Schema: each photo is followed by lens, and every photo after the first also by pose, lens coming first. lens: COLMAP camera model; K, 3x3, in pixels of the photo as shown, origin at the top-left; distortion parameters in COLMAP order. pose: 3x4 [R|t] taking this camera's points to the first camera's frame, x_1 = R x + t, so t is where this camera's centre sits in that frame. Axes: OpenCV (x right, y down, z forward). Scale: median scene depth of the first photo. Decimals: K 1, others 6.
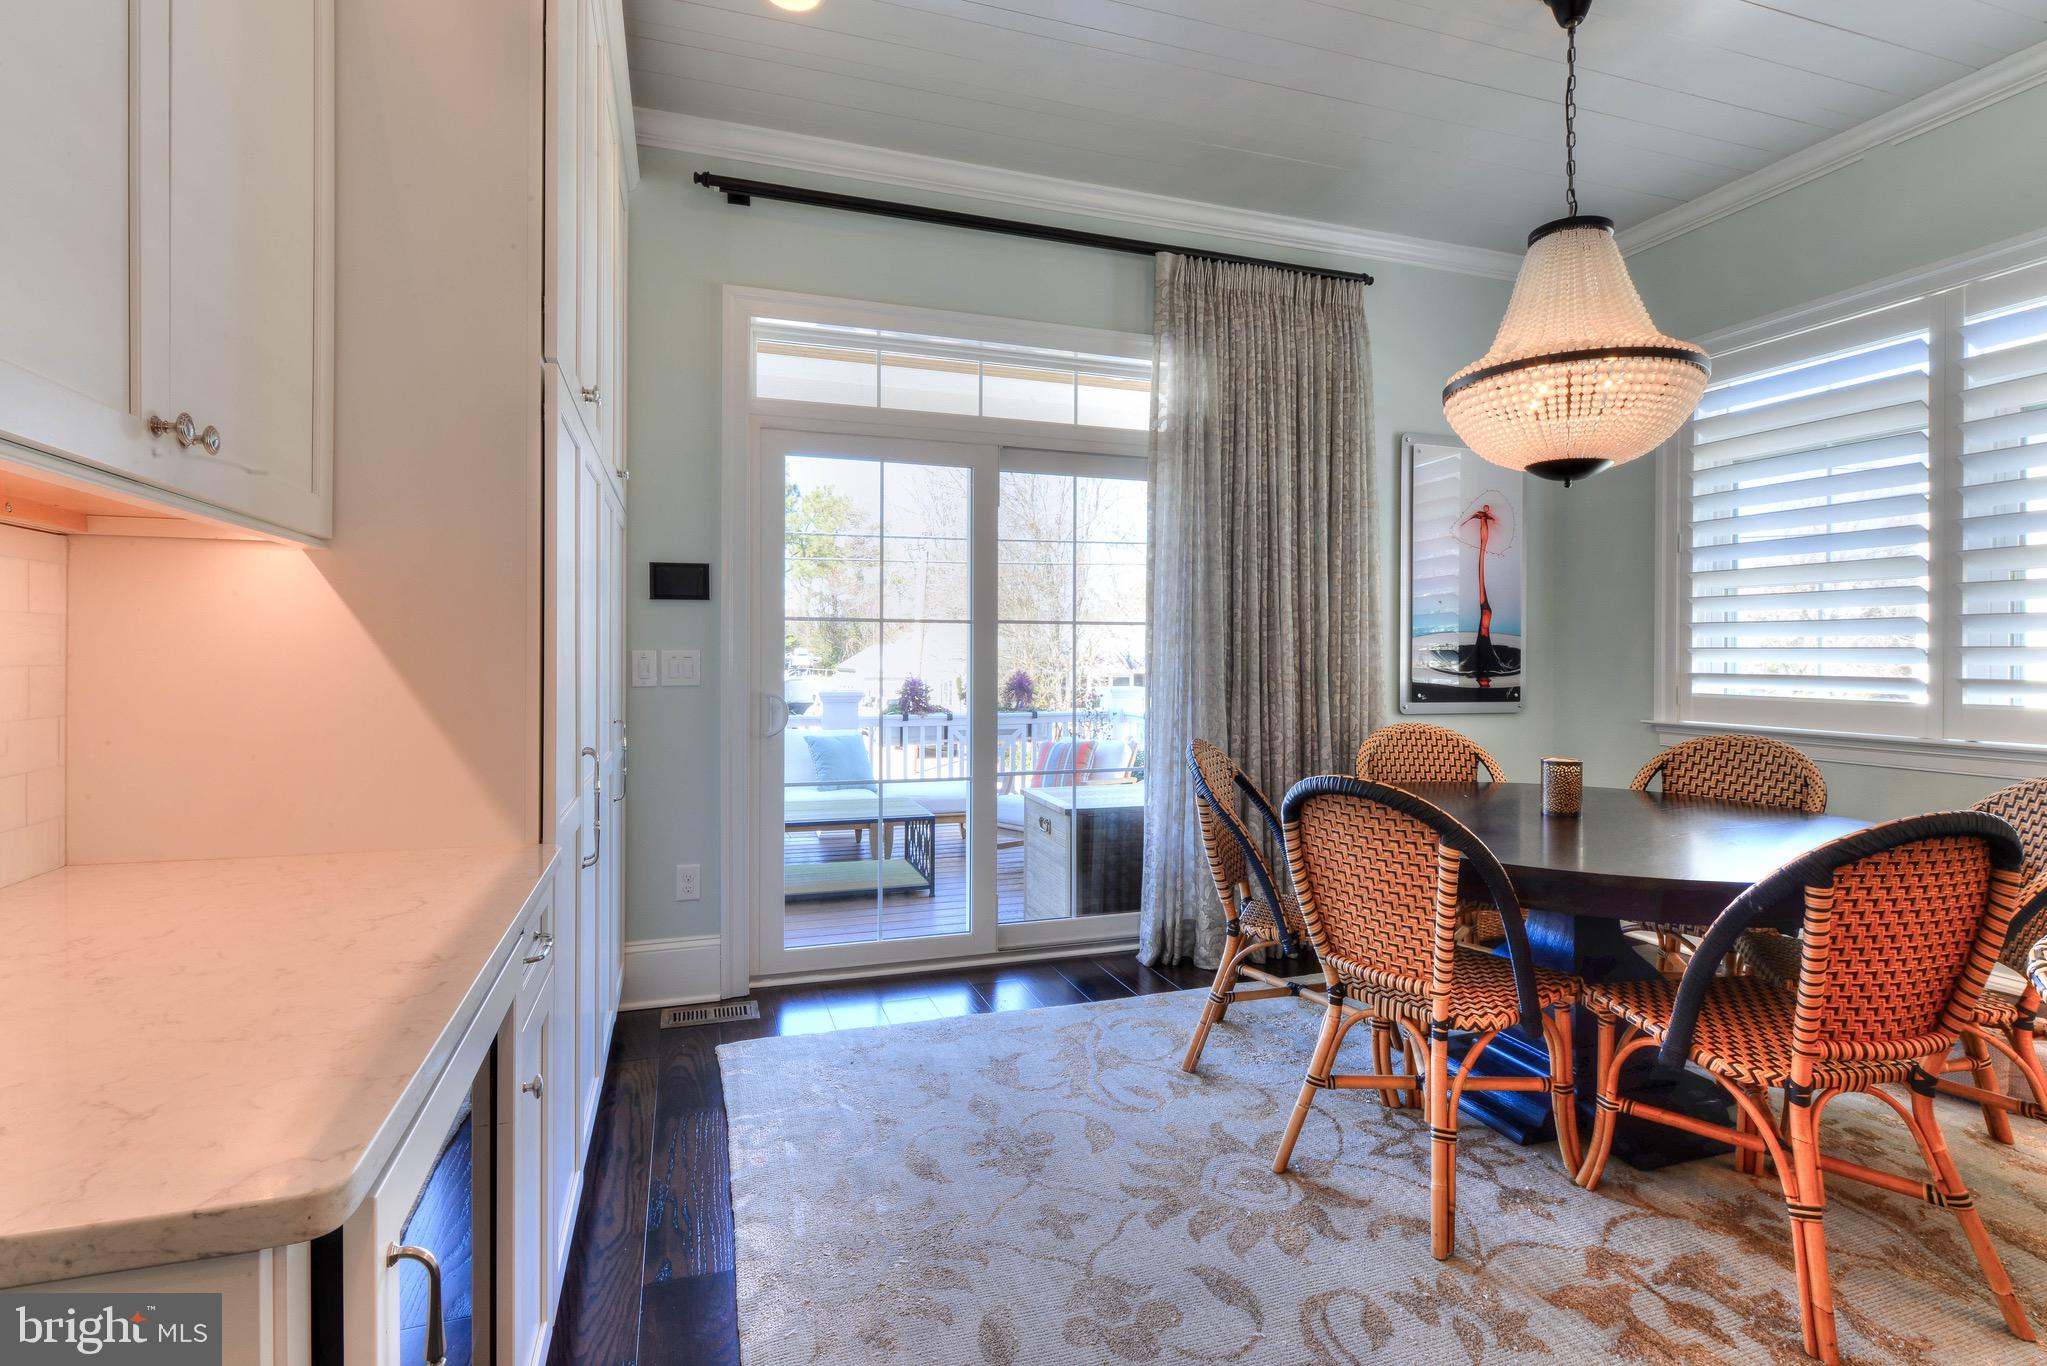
lens RADIAL K [[976.9, 0, 1014.9], [0, 976.9, 665.8], [0, 0, 1]] dist [-0.000330, -0.000482]
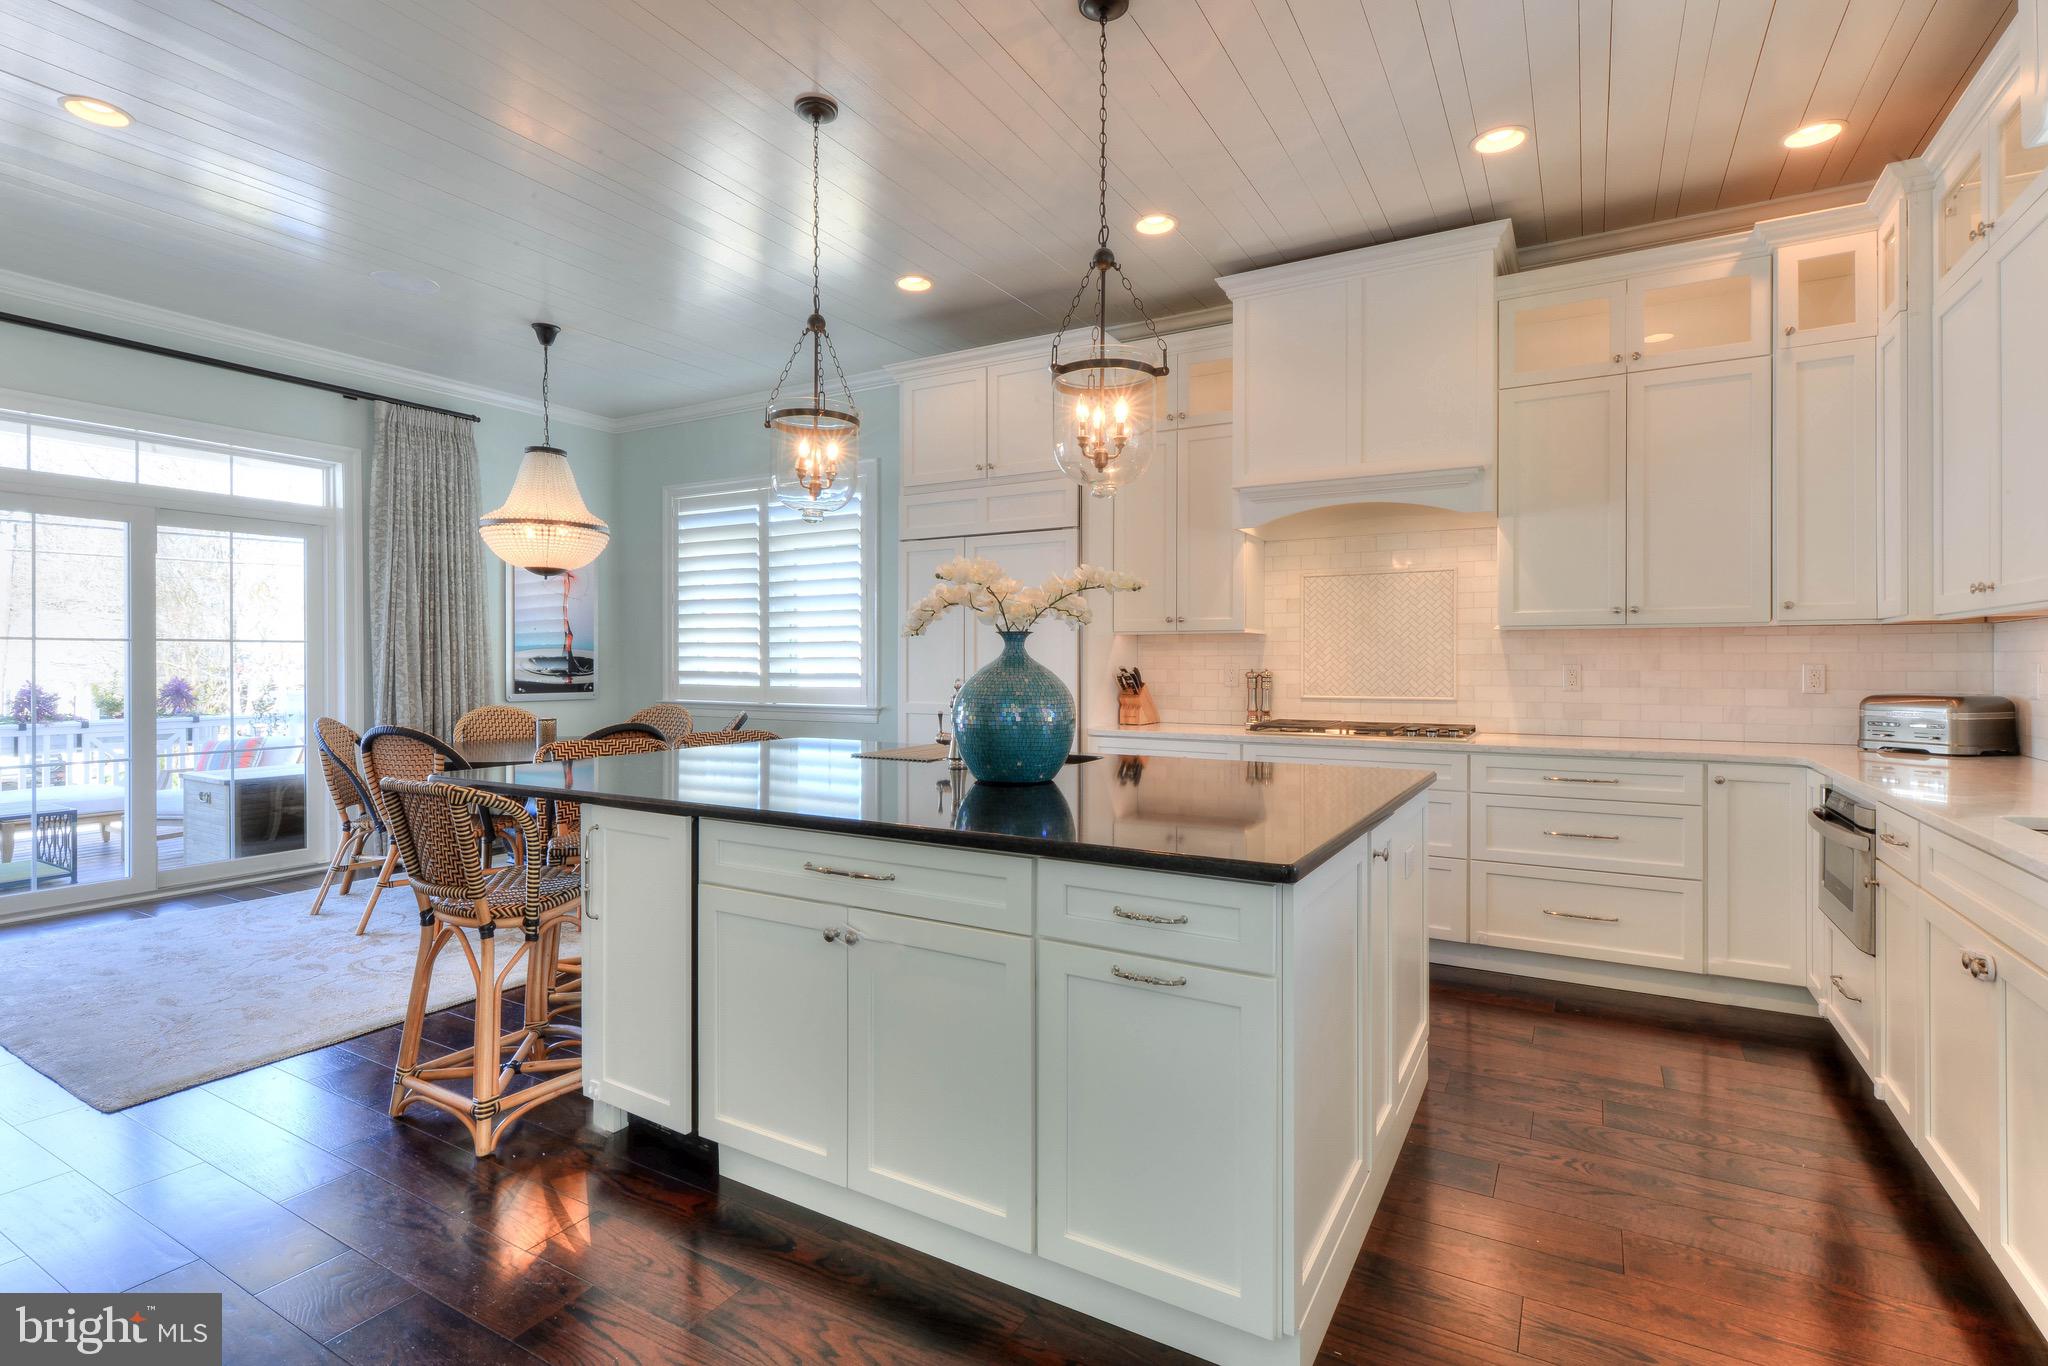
lens RADIAL K [[974.2, 0, 1020.1], [0, 974.2, 664.4], [0, 0, 1]] dist [-0.001042, -0.000005]
pose [[0.751772, -0.005750, 0.659398, -0.007080], [0.008049, 0.999967, -0.000458, -0.001980], [-0.659374, 0.005652, 0.751794, -0.756861]]
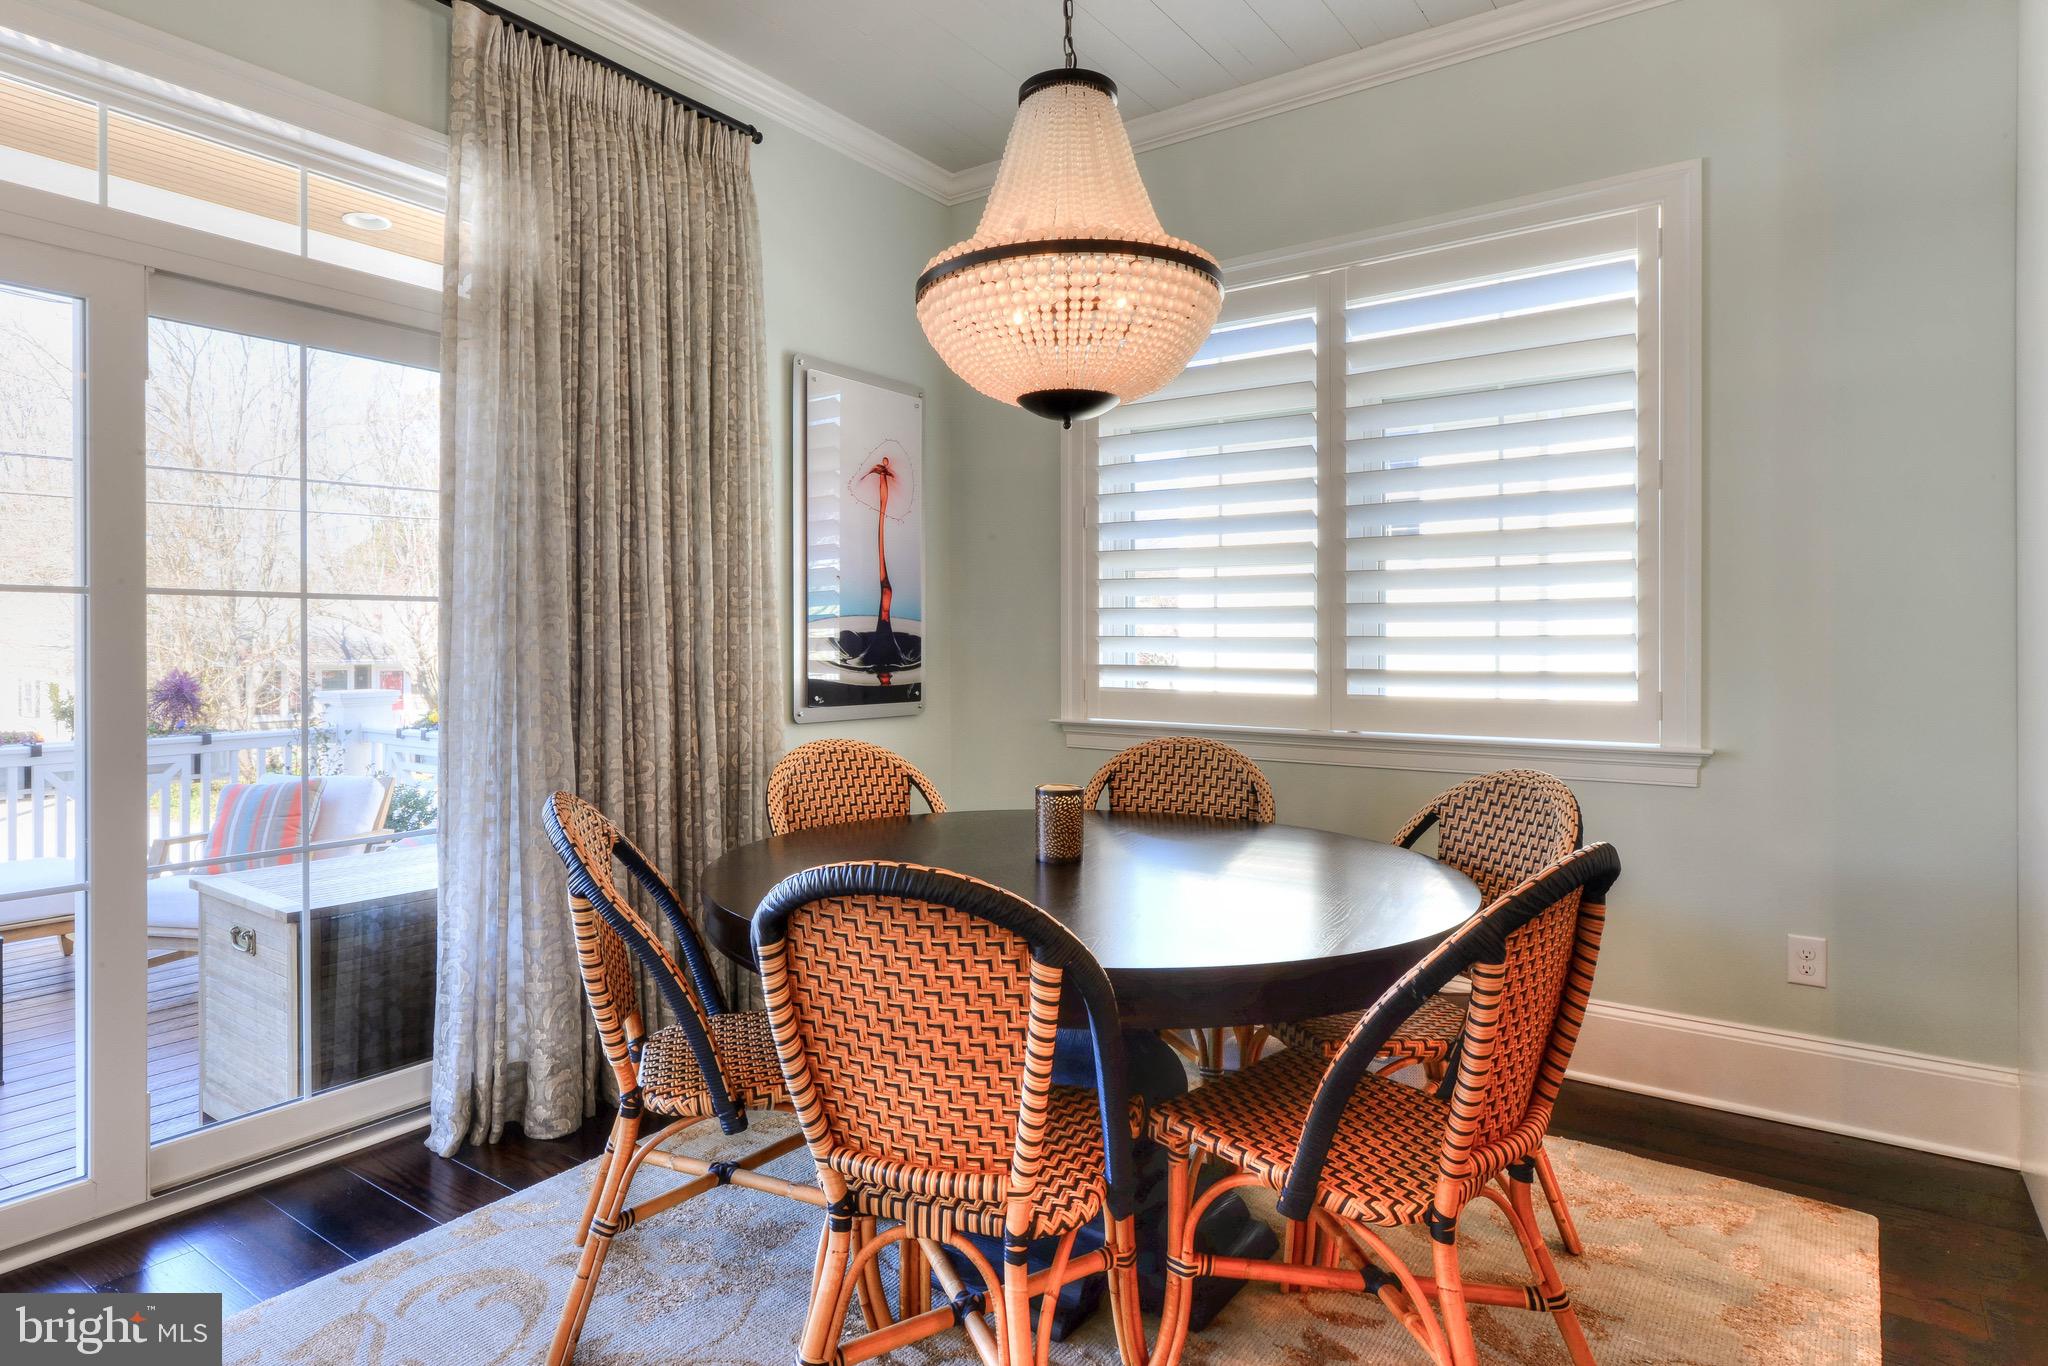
lens RADIAL K [[1153.9, 0, 948.0], [0, 1153.9, 644.1], [0, 0, 1]] dist [0.002730, -0.000449]
pose [[0.824658, -0.006011, 0.565600, -0.013206], [0.009216, 0.999954, -0.002810, -0.009622], [-0.565557, 0.007529, 0.824675, 0.218806]]
